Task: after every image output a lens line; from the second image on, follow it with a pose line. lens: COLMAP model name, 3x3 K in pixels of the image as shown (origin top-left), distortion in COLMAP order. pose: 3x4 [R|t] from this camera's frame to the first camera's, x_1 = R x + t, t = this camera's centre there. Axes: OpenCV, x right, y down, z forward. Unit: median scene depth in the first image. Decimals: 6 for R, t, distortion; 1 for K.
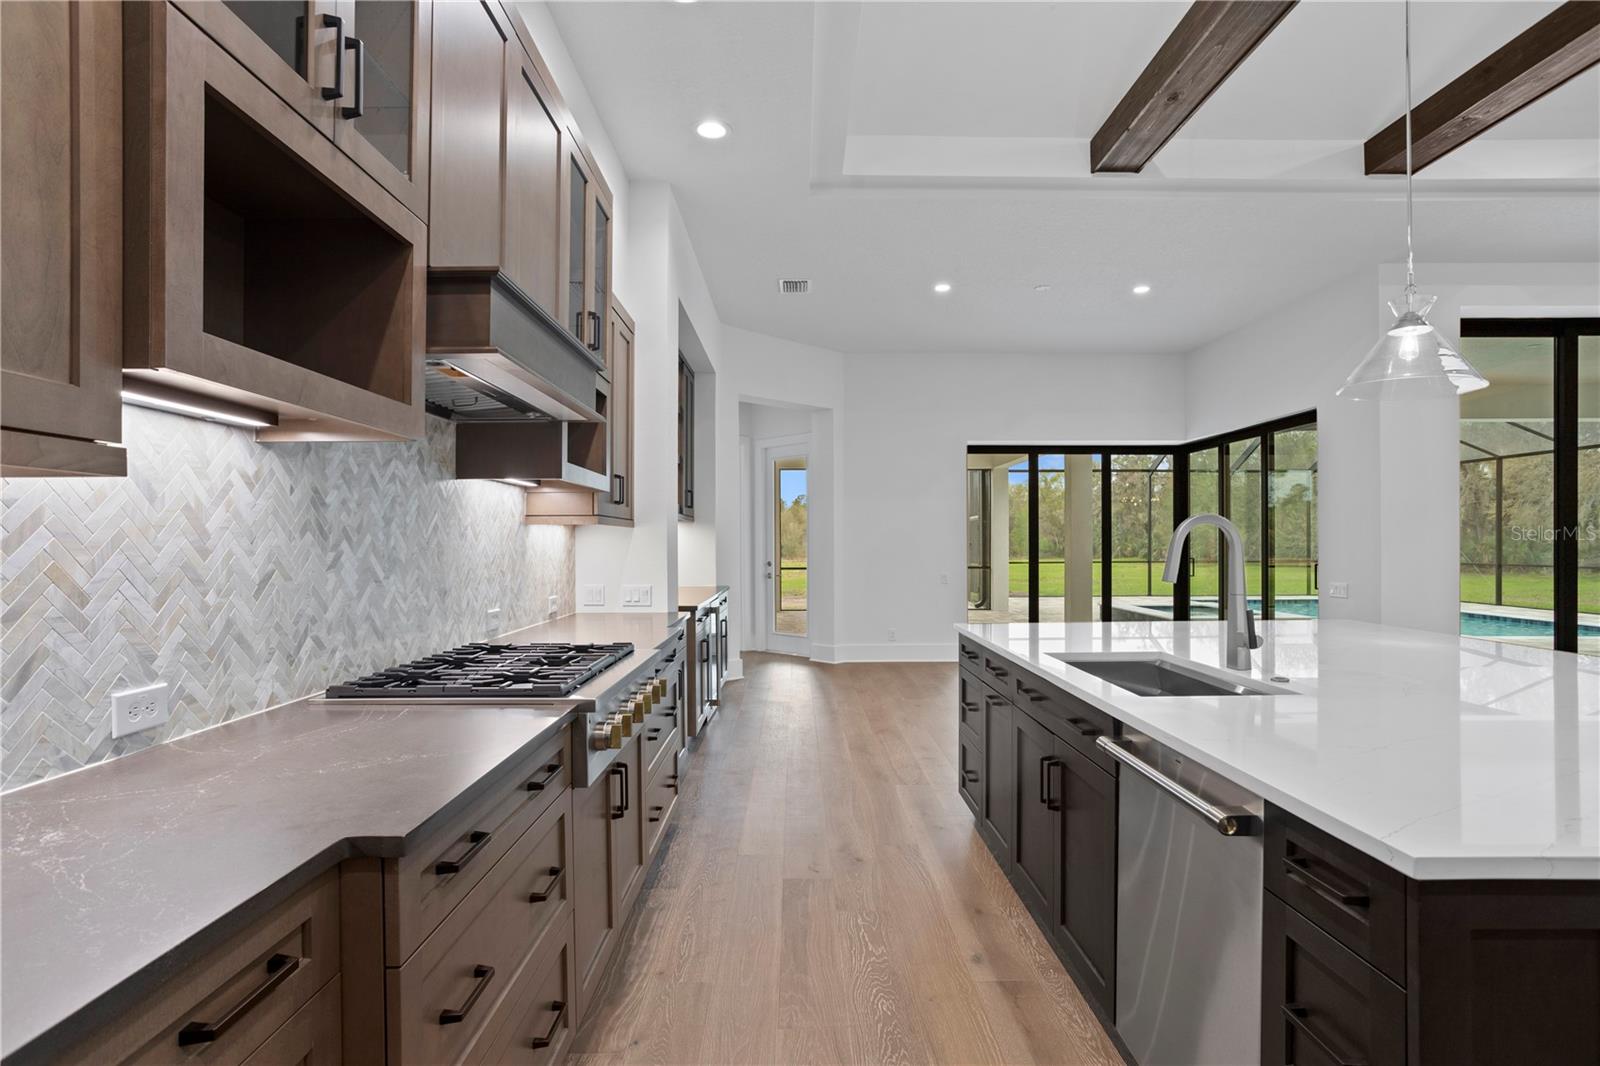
lens RADIAL K [[795.7, 0, 794.2], [0, 795.7, 541.3], [0, 0, 1]] dist [-0.060558, 0.030959]
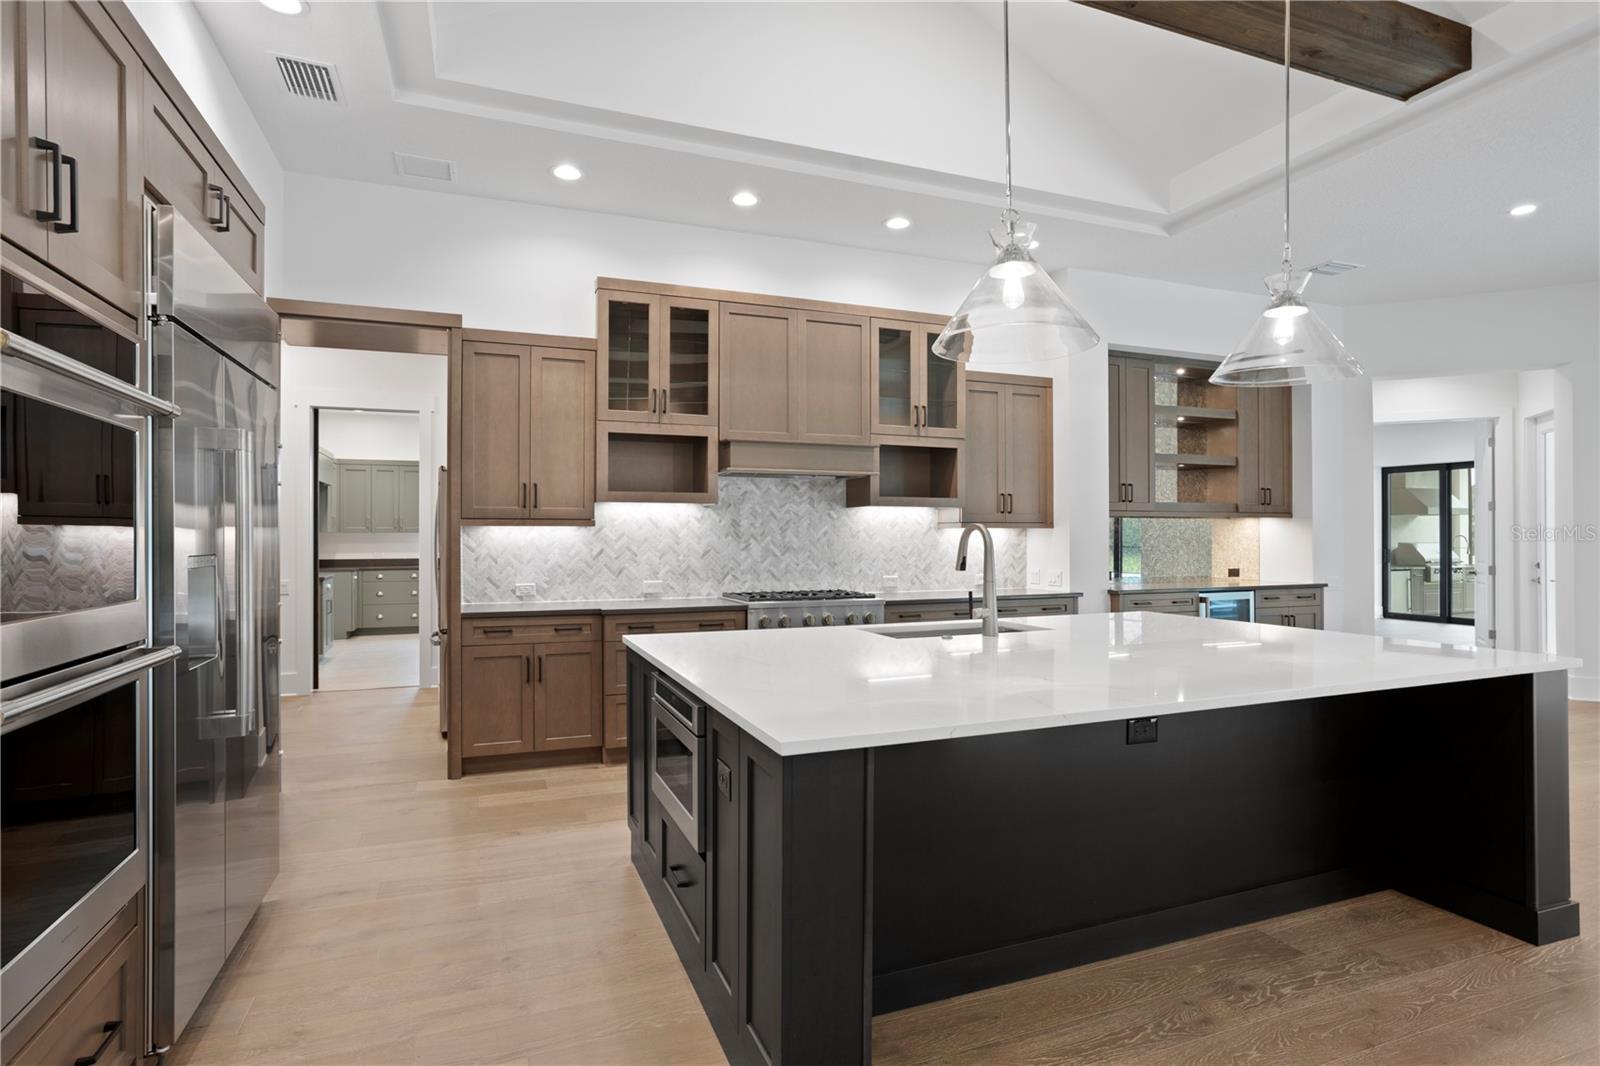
lens RADIAL K [[811.5, 0, 800.7], [0, 811.5, 527.6], [0, 0, 1]] dist [-0.042801, 0.031030]
pose [[0.365798, -0.006164, -0.930674, 1.392099], [0.000796, 0.999980, -0.006310, -0.015526], [0.930694, 0.001568, 0.365796, 0.131593]]
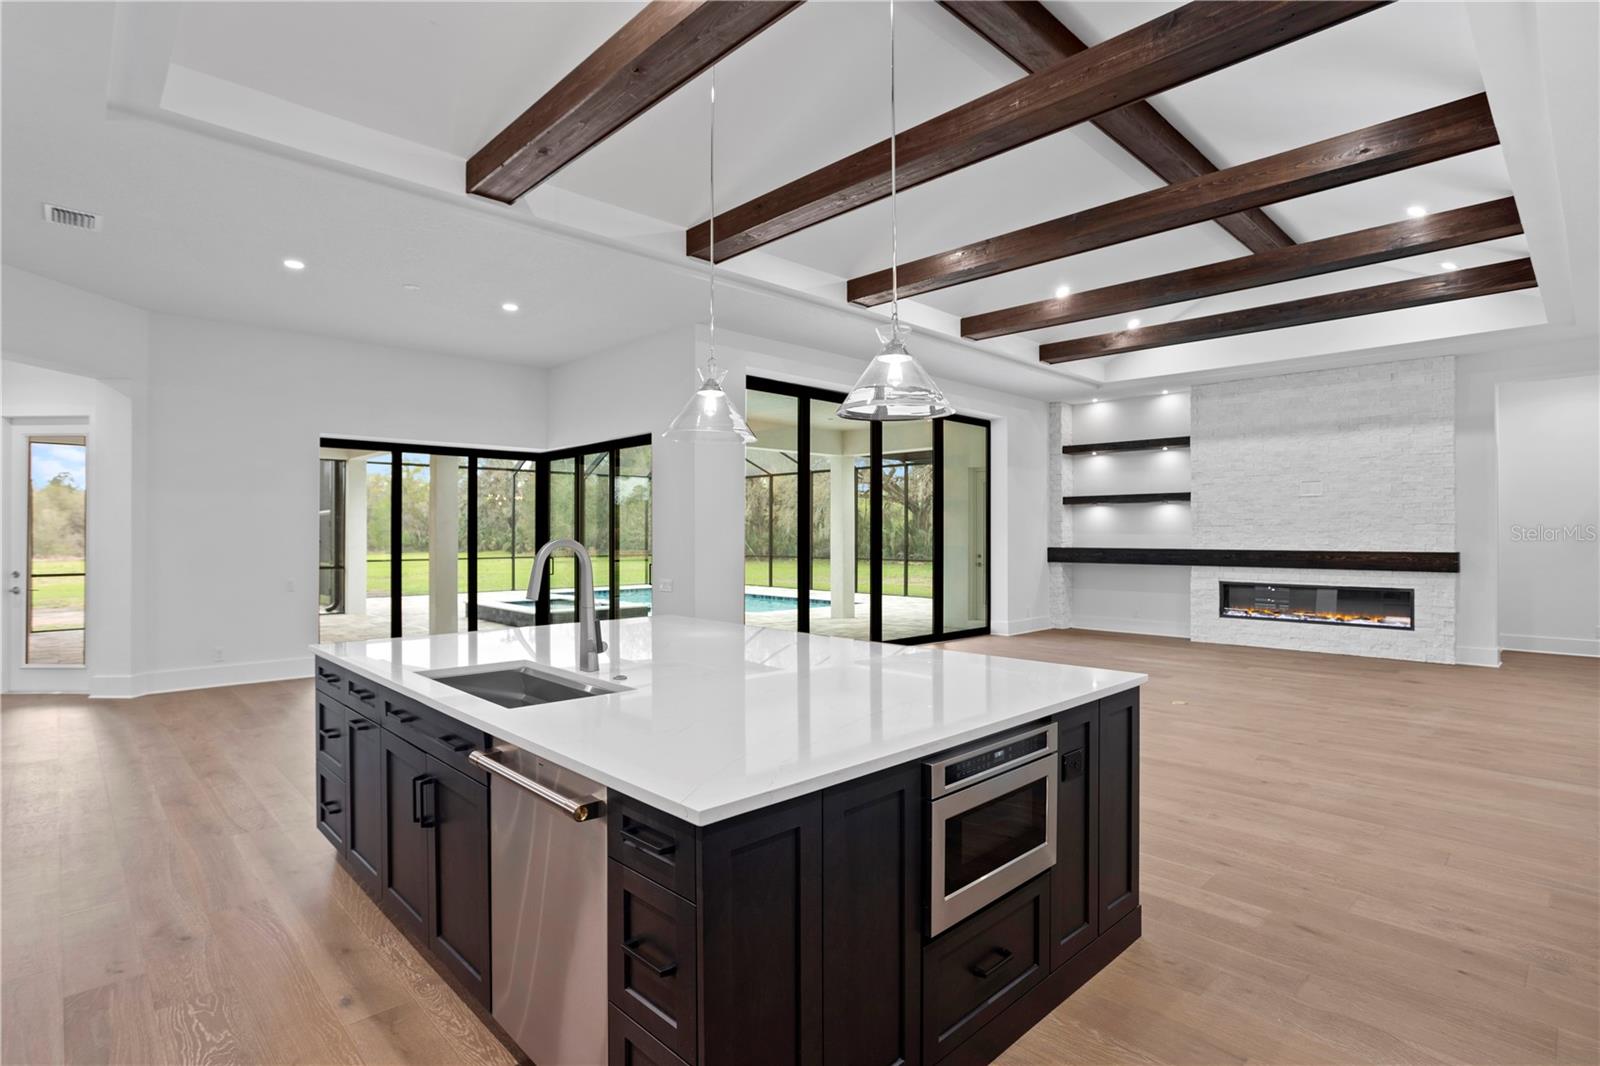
lens RADIAL K [[789.4, 0, 791.0], [0, 789.4, 529.8], [0, 0, 1]] dist [-0.046337, 0.023839]
pose [[0.721861, 0.006568, 0.692007, -0.024712], [-0.002279, 0.999972, -0.007114, -0.029841], [-0.692035, 0.003558, 0.721855, -0.048989]]
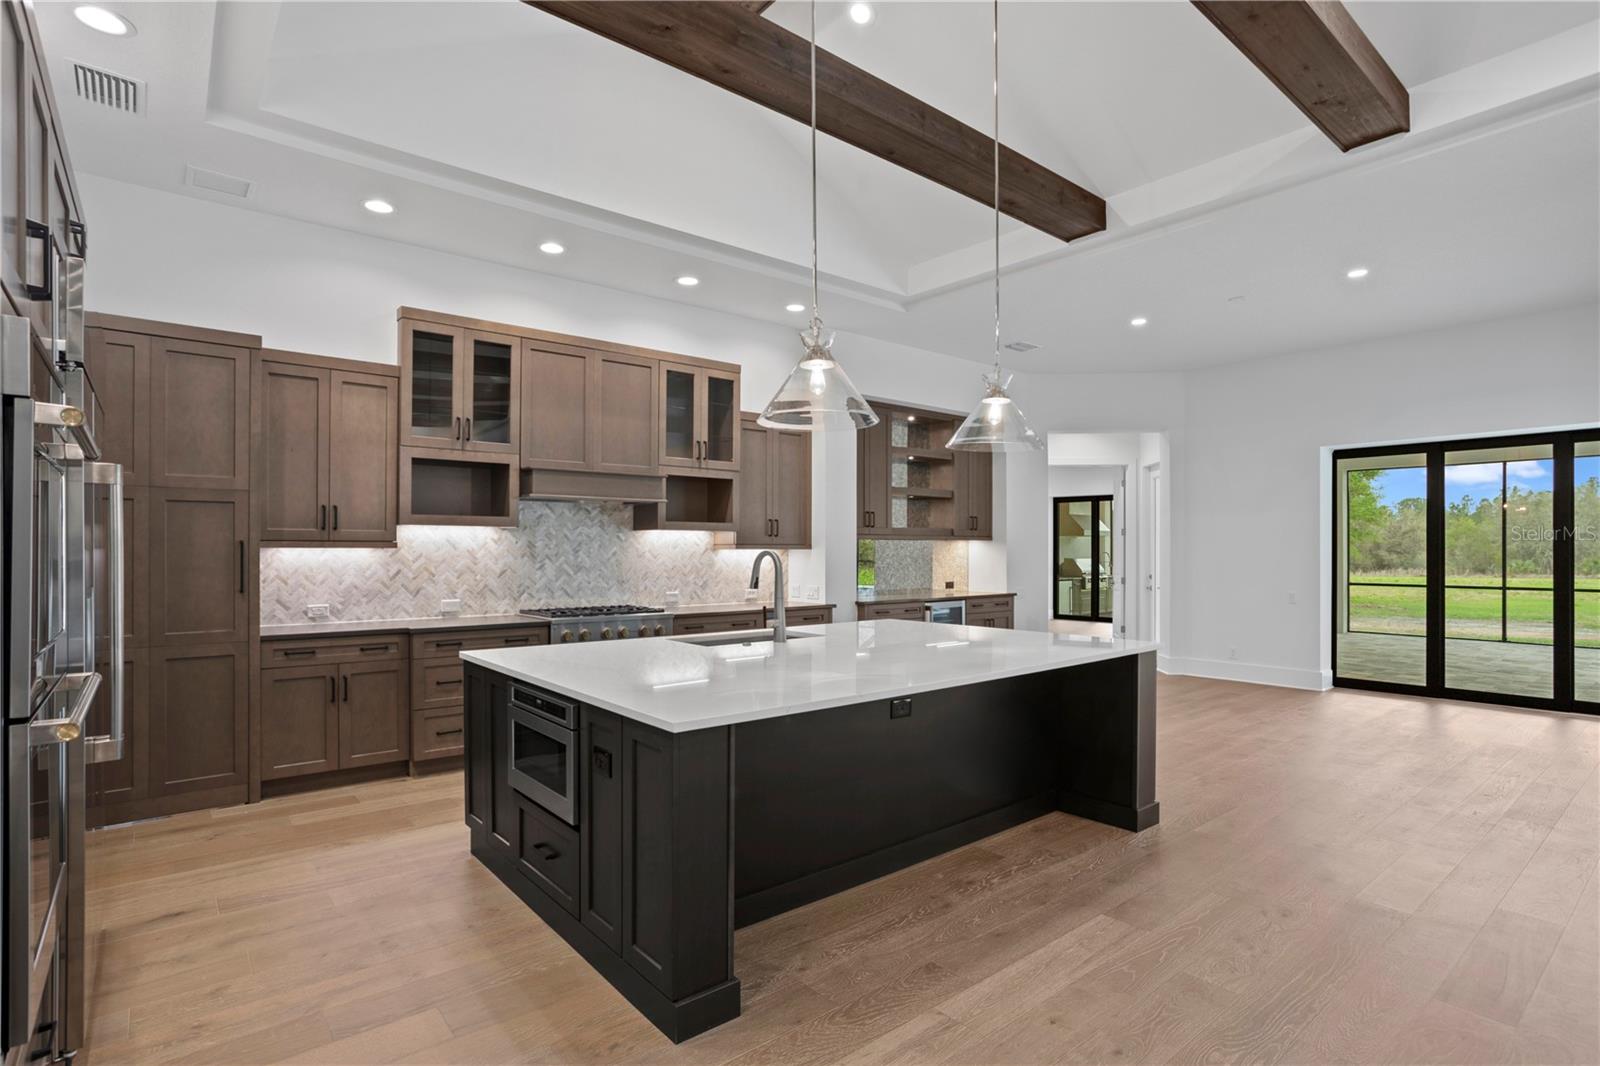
lens RADIAL K [[795.7, 0, 794.2], [0, 795.7, 541.3], [0, 0, 1]] dist [-0.060558, 0.030959]
pose [[0.634315, -0.002769, -0.773070, 1.509139], [-0.002441, 0.999981, -0.005585, -0.036266], [0.773071, 0.005430, 0.634297, -0.058031]]
